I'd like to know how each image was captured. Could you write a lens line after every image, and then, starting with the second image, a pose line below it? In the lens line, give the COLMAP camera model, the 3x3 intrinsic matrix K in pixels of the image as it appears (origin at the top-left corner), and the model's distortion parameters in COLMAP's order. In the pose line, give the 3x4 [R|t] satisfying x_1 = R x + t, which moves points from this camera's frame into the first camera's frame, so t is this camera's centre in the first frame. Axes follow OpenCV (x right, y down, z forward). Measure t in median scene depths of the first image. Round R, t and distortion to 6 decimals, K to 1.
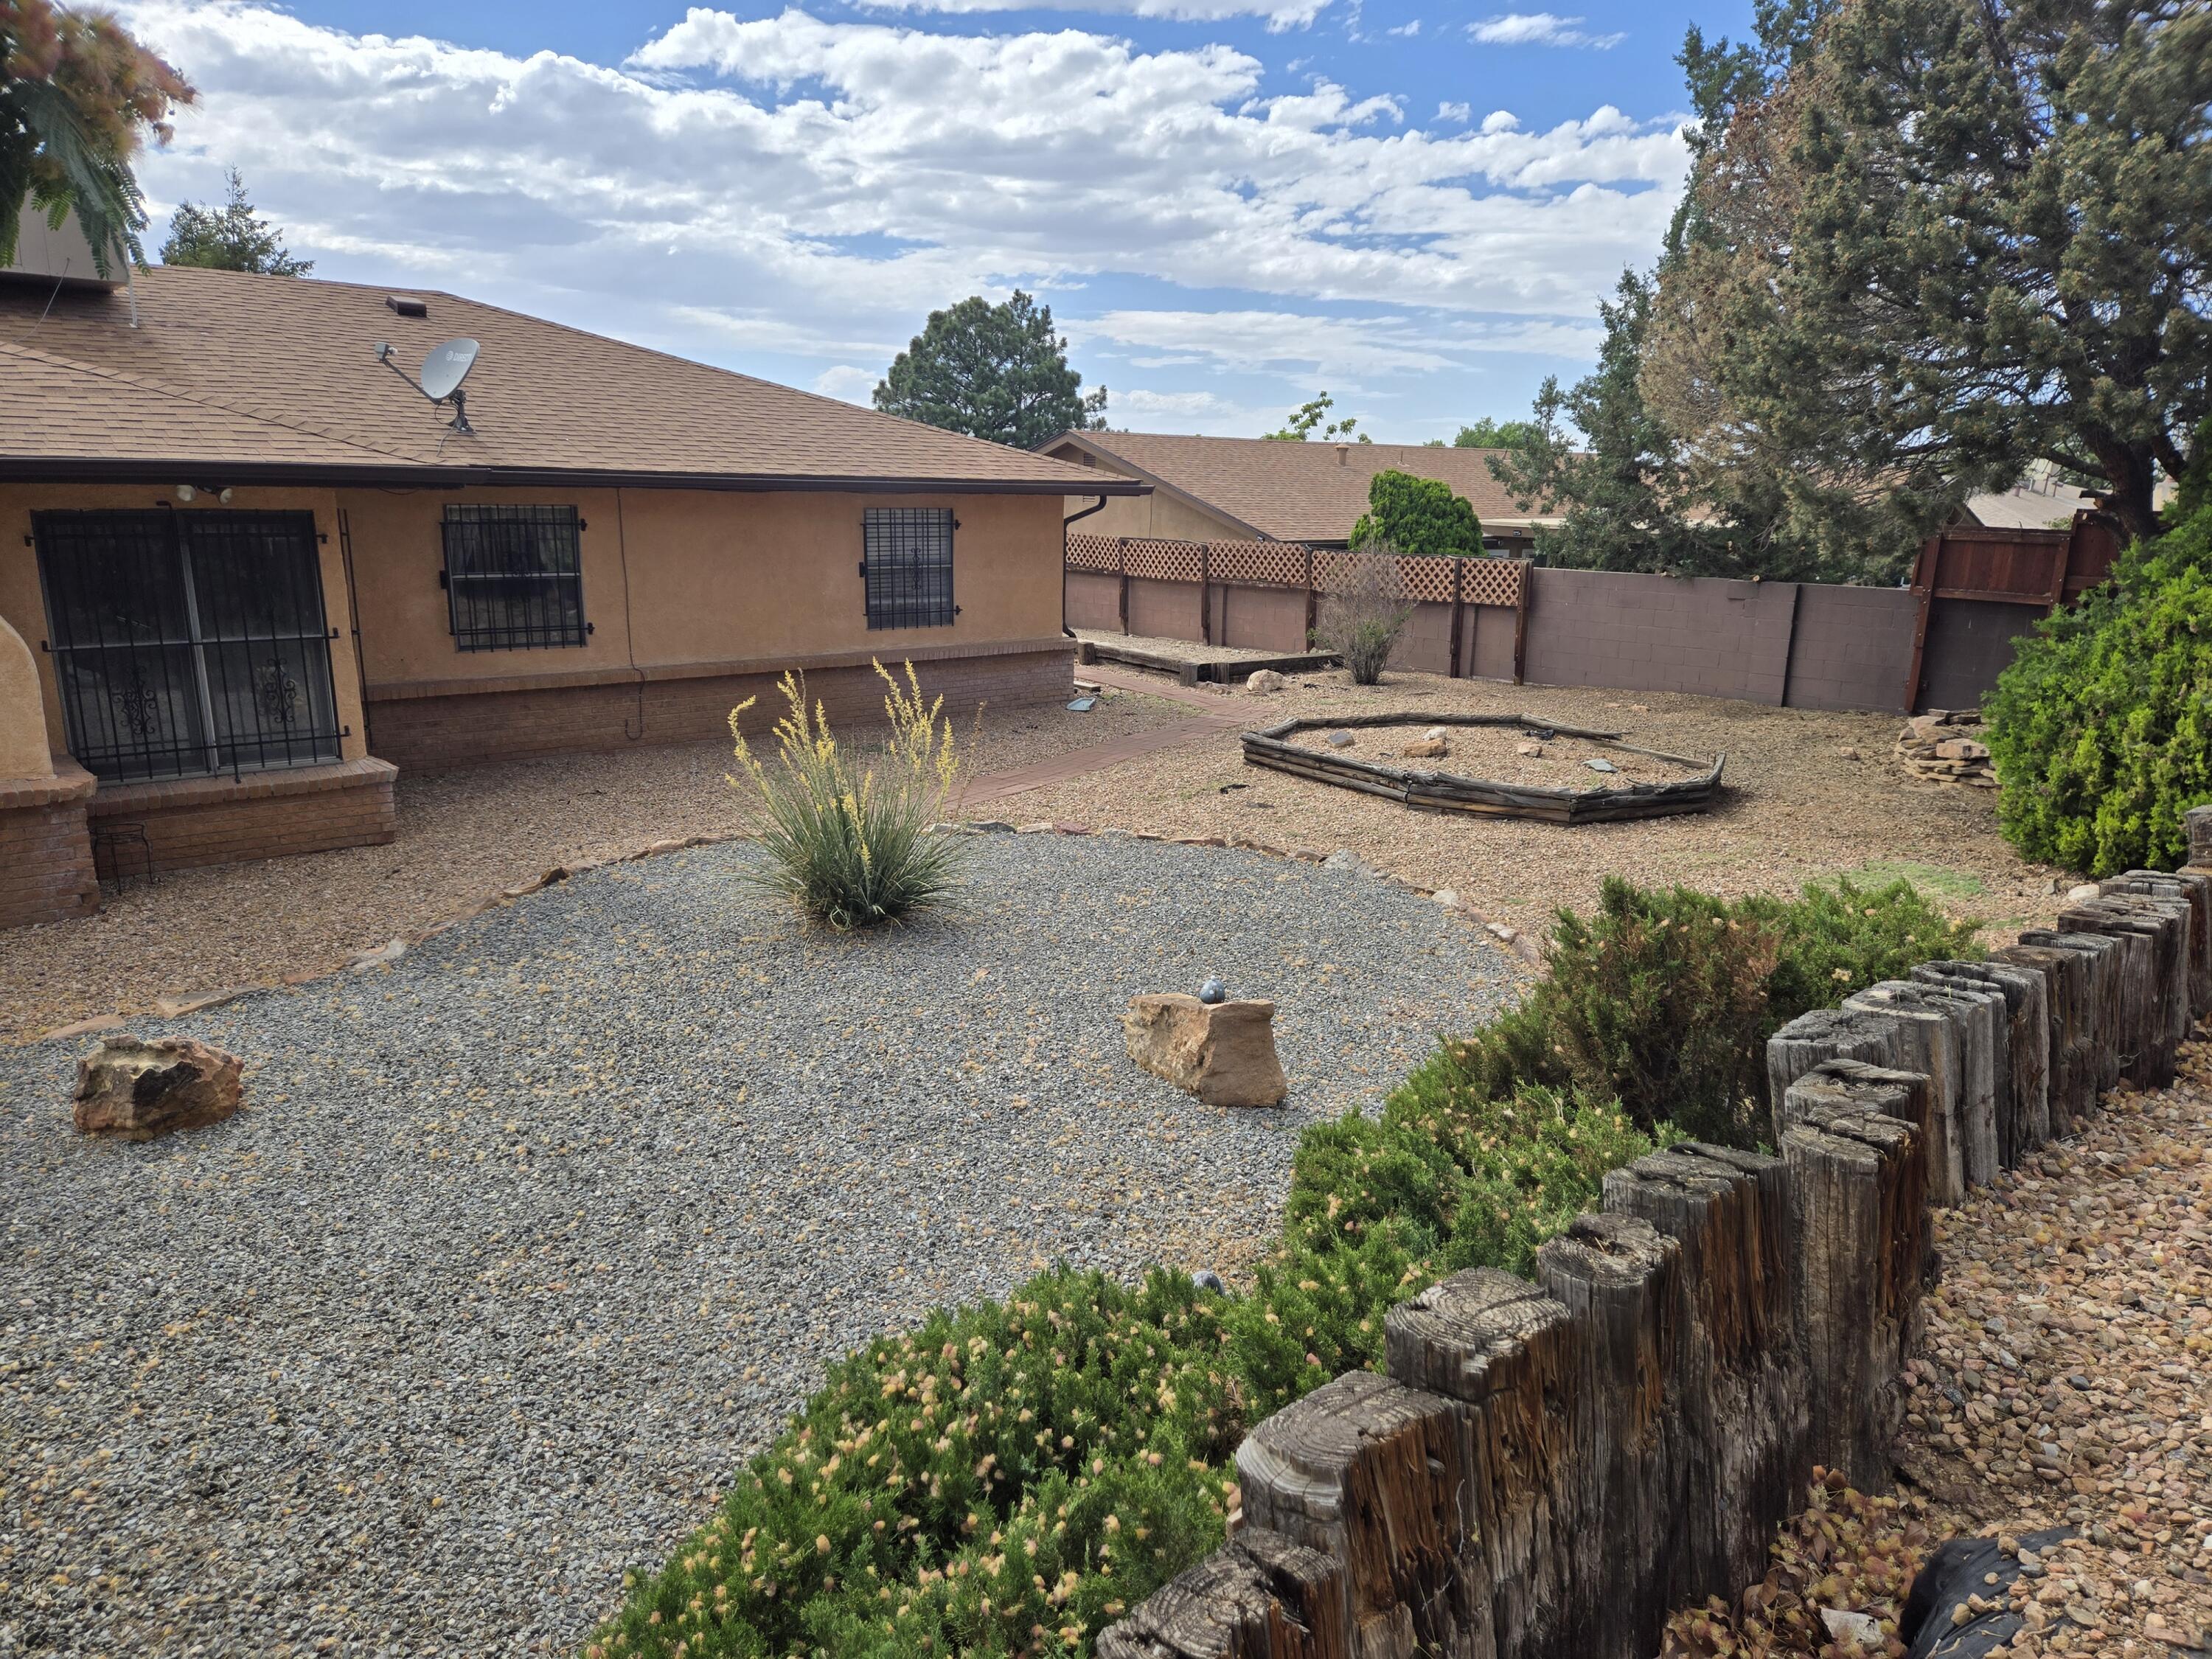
lens RADIAL K [[1463.5, 0, 1106.0], [0, 1463.5, 851.3], [0, 0, 1]] dist [0.075246, -0.068858]
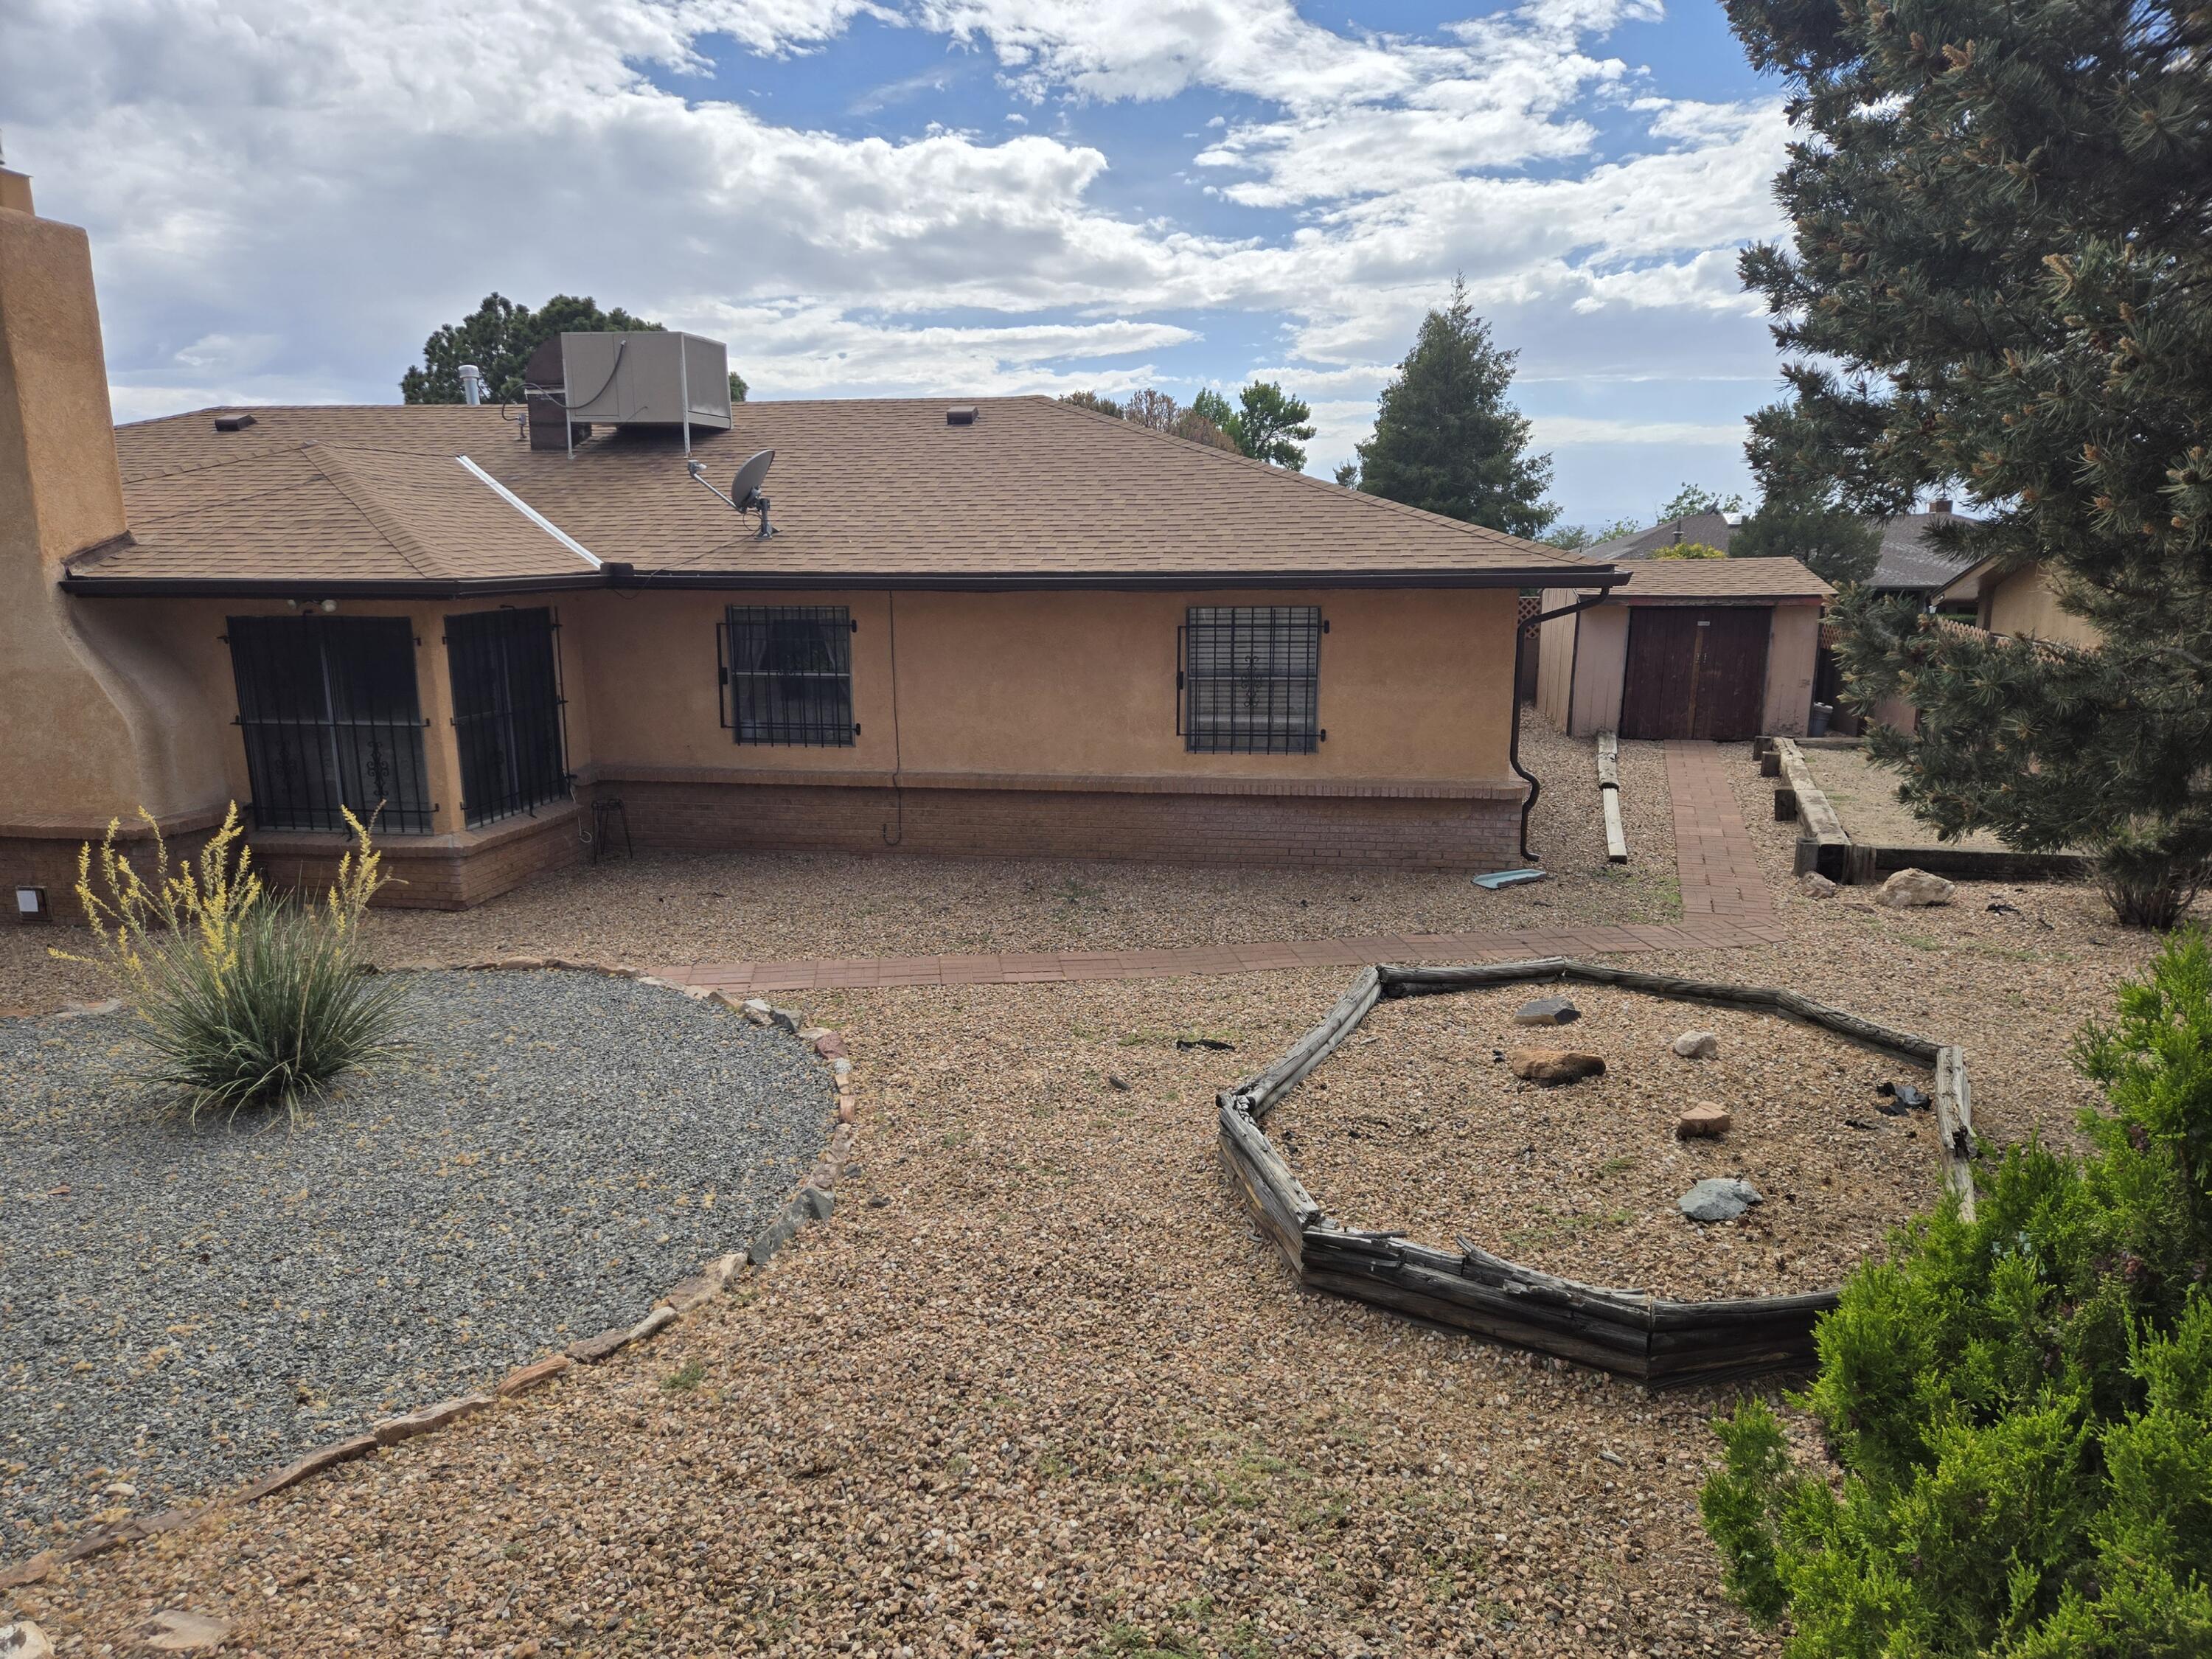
lens RADIAL K [[1470.9, 0, 1102.6], [0, 1470.9, 825.8], [0, 0, 1]] dist [0.083485, -0.074741]
pose [[0.615026, 0.130472, -0.777638, 0.990275], [-0.173876, 0.984380, 0.027642, -0.270598], [0.769097, 0.118212, 0.628105, 0.976356]]
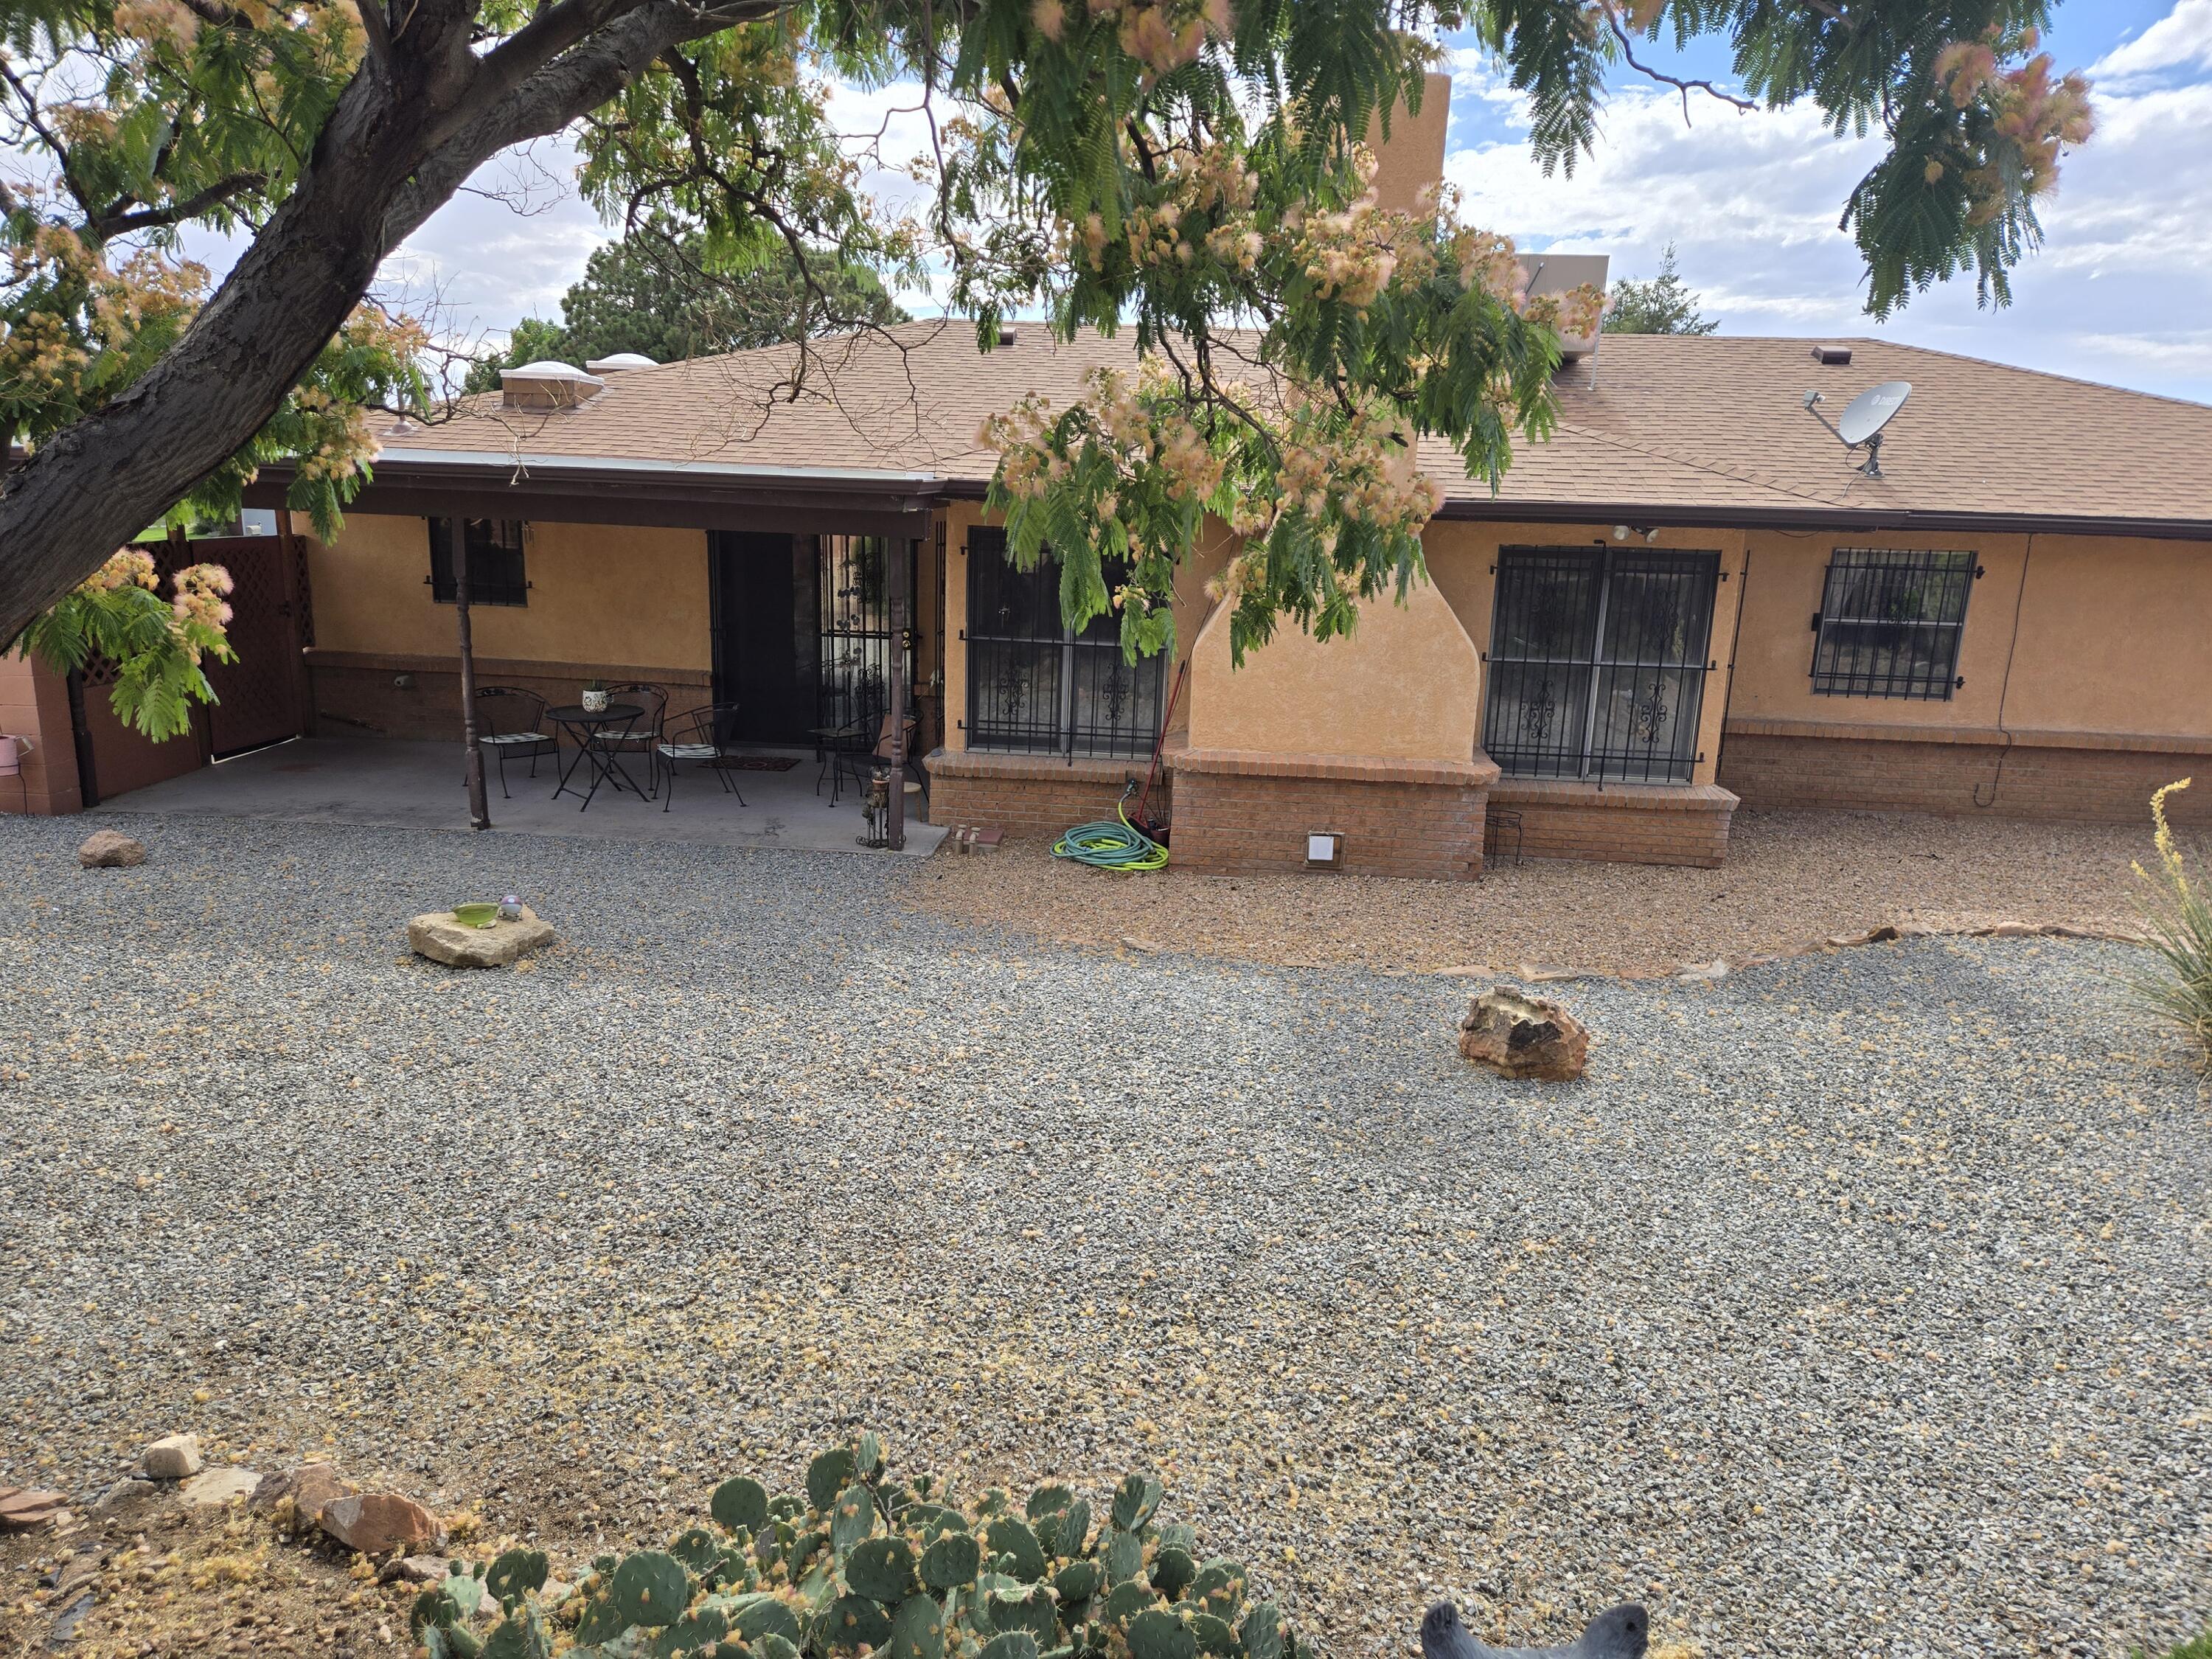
lens RADIAL K [[1464.7, 0, 1106.0], [0, 1464.7, 829.5], [0, 0, 1]] dist [0.079391, -0.070237]
pose [[0.679909, 0.167523, -0.713905, -0.054793], [-0.198815, 0.979203, 0.040430, 0.015663], [0.705831, 0.114447, 0.699074, -0.044288]]
